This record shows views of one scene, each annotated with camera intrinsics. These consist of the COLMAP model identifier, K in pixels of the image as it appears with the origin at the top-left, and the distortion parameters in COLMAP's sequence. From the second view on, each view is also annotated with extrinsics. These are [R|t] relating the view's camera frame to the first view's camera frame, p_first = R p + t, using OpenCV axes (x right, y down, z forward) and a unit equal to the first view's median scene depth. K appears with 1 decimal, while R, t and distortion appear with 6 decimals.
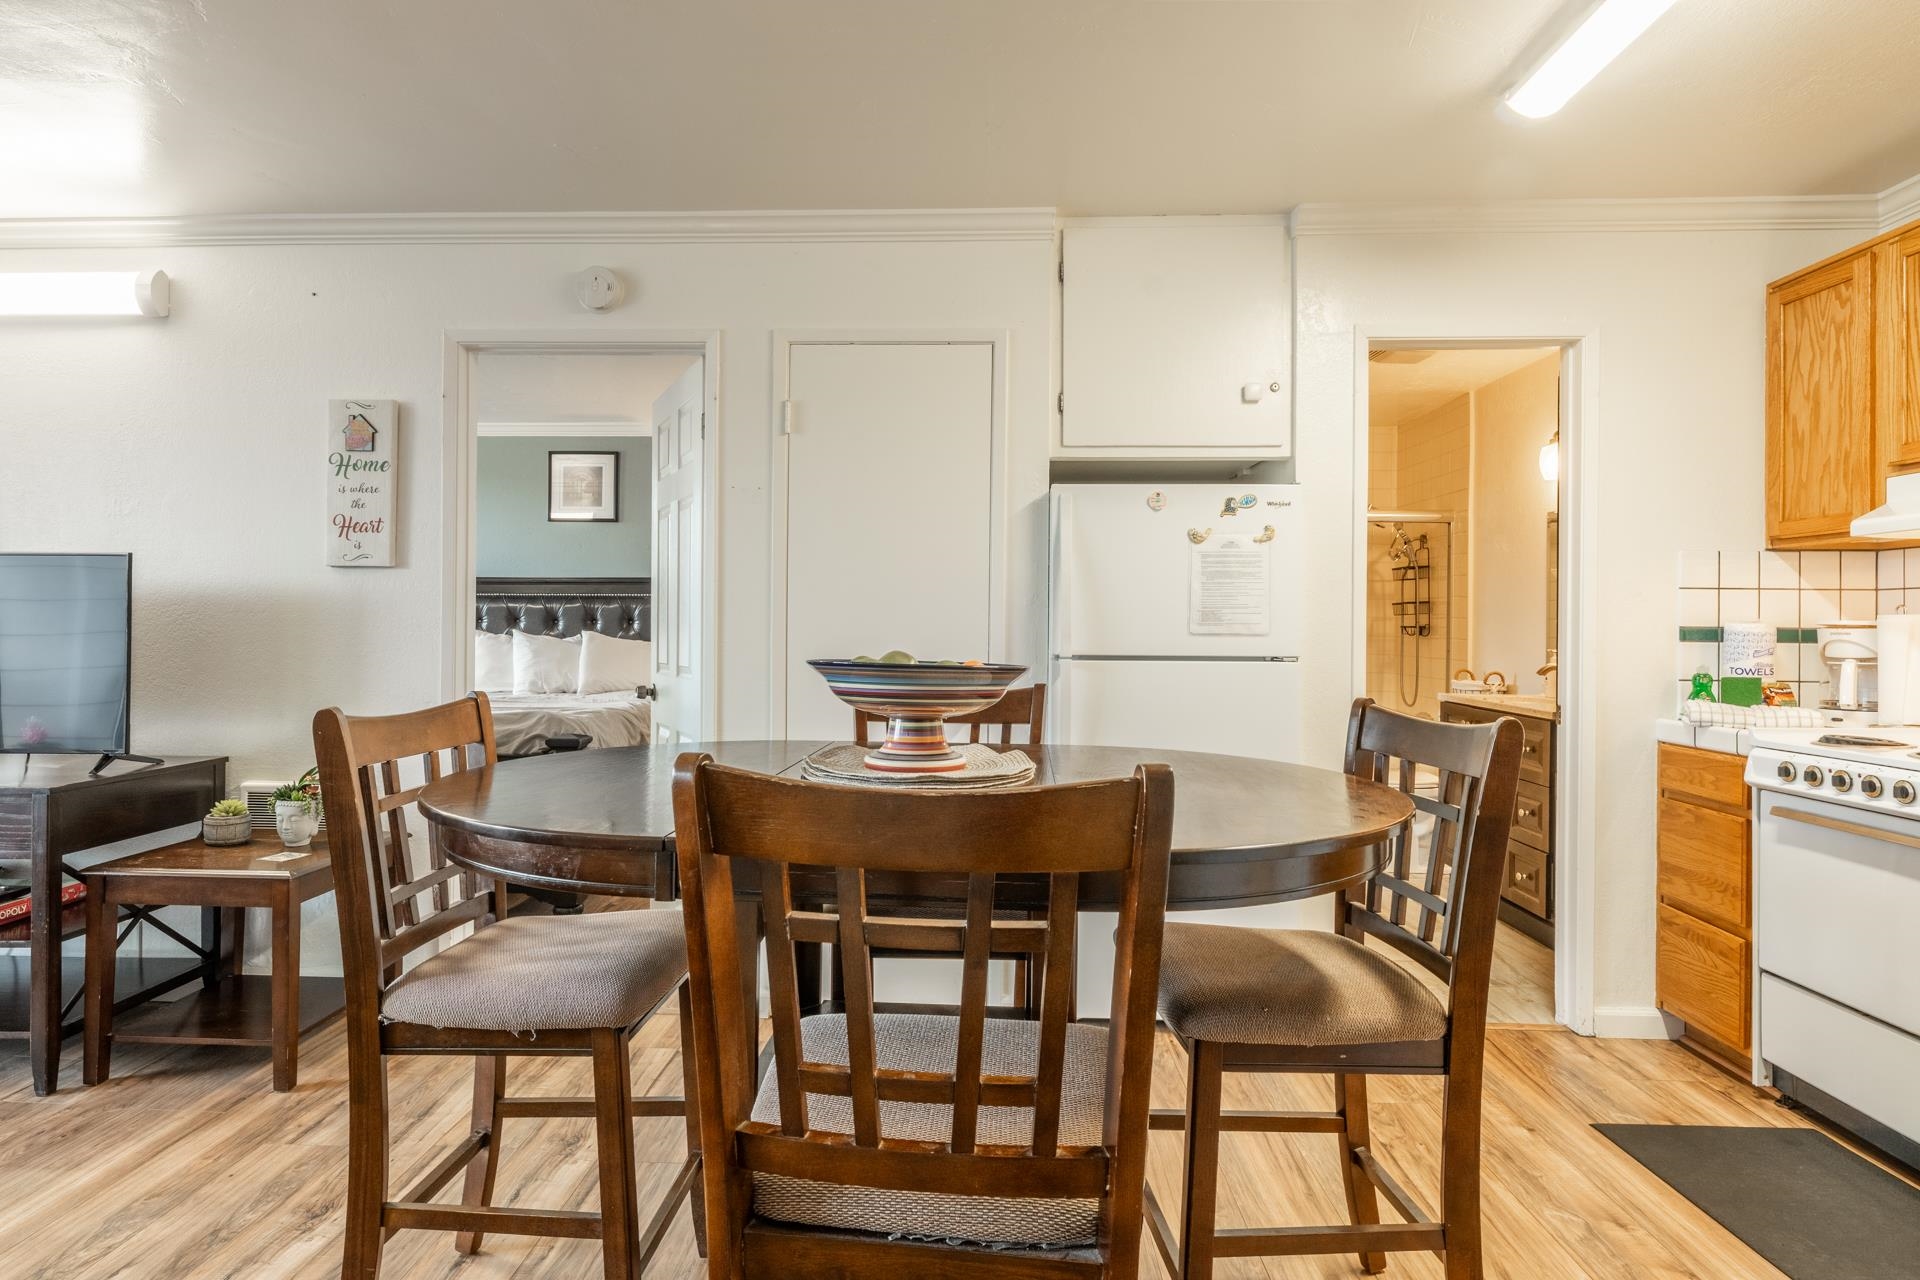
lens RADIAL K [[997.9, 0, 956.8], [0, 997.9, 624.2], [0, 0, 1]] dist [-0.001579, -0.001937]
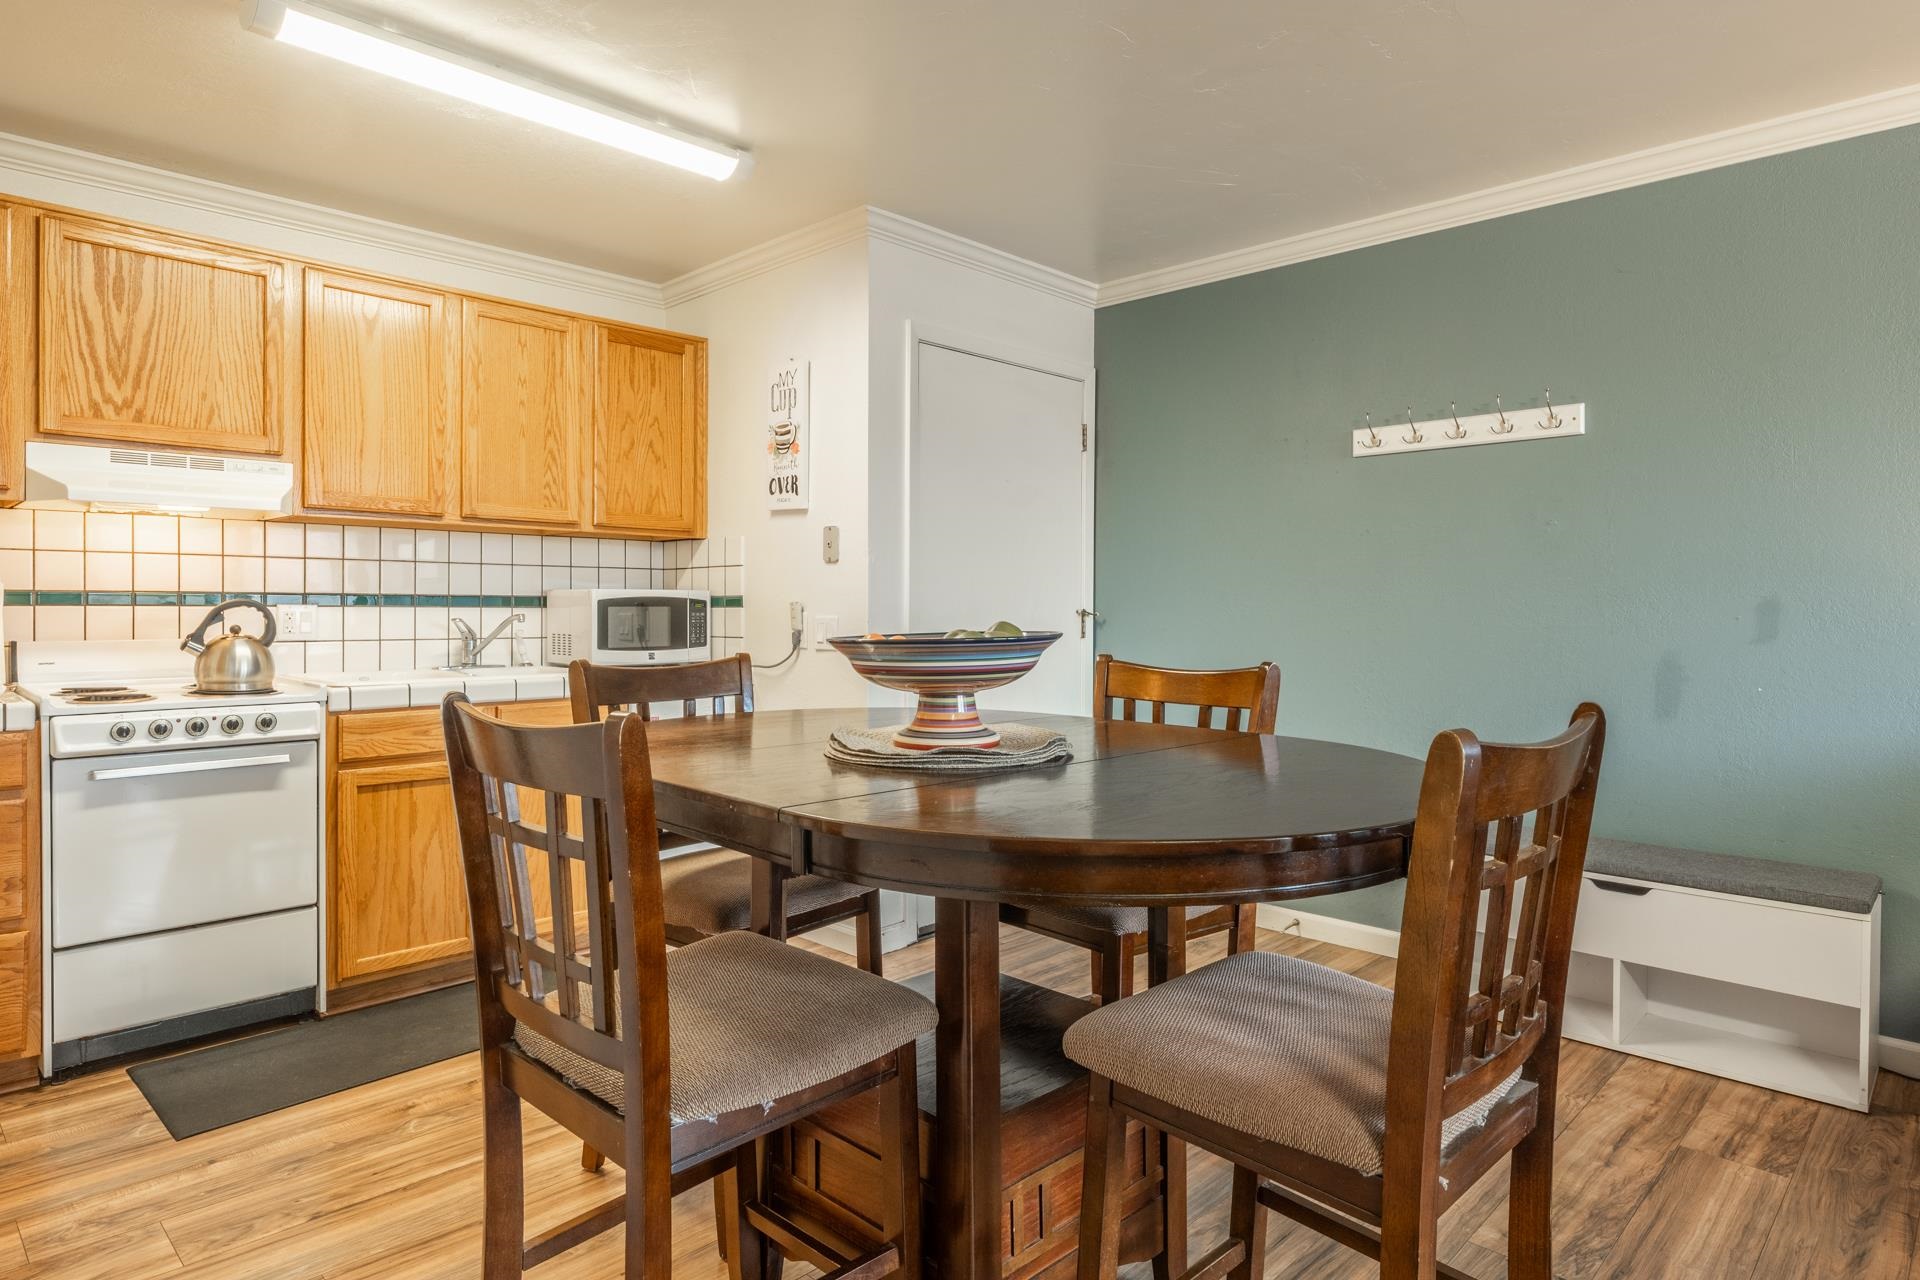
lens RADIAL K [[1128.9, 0, 964.1], [0, 1128.9, 632.6], [0, 0, 1]] dist [0.000264, -0.000455]
pose [[-0.734314, -0.022399, 0.678440, -0.504319], [-0.009200, 0.999692, 0.023048, 0.011395], [-0.678747, 0.010683, -0.734294, 1.104444]]
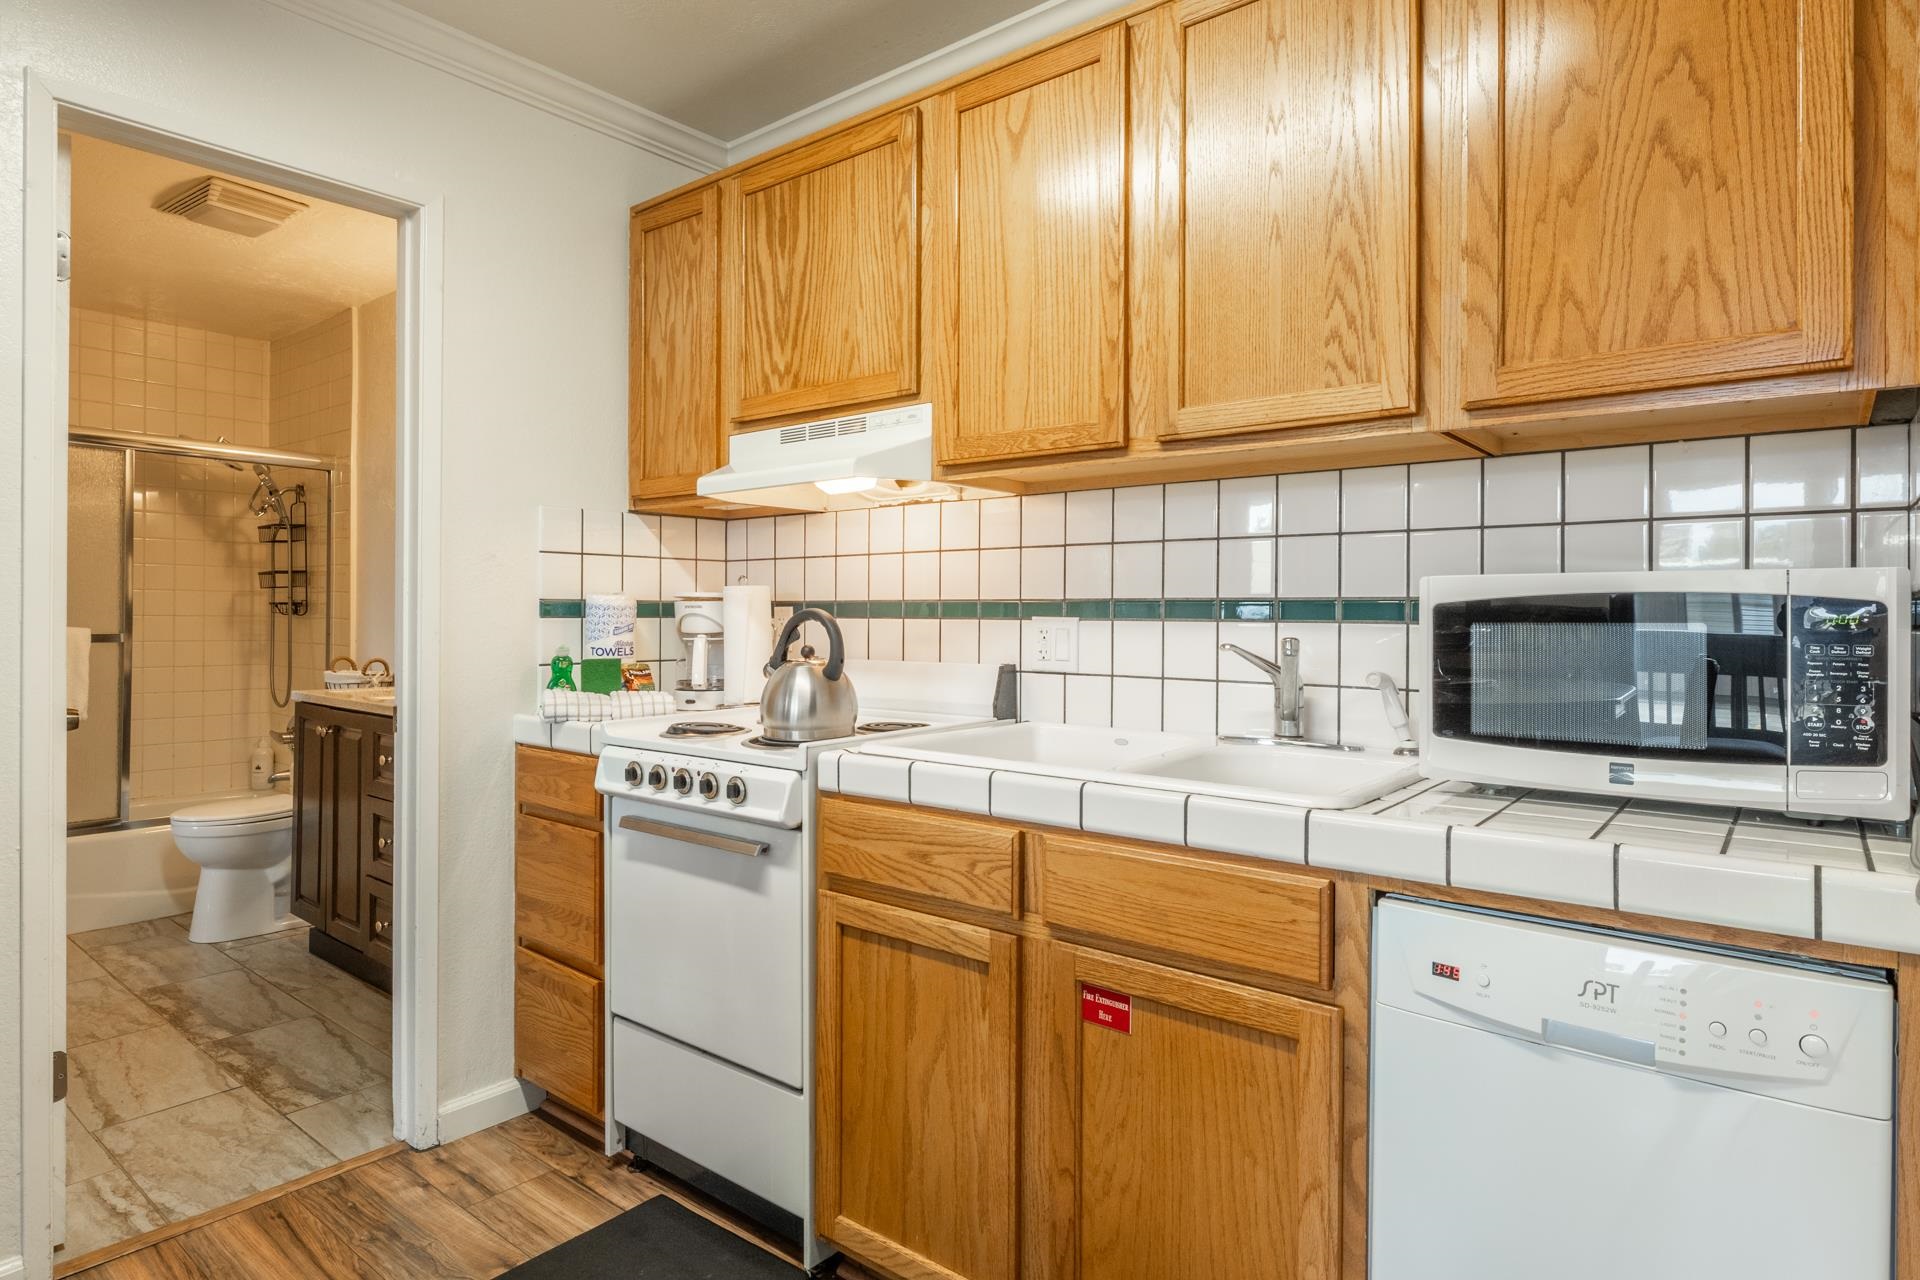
lens RADIAL K [[1043.8, 0, 919.9], [0, 1043.8, 614.1], [0, 0, 1]] dist [0.001229, -0.001232]
pose [[0.617953, -0.005691, 0.786195, 0.265825], [-0.000991, 0.999967, 0.008017, 0.008151], [-0.786215, -0.005733, 0.617927, 0.248514]]
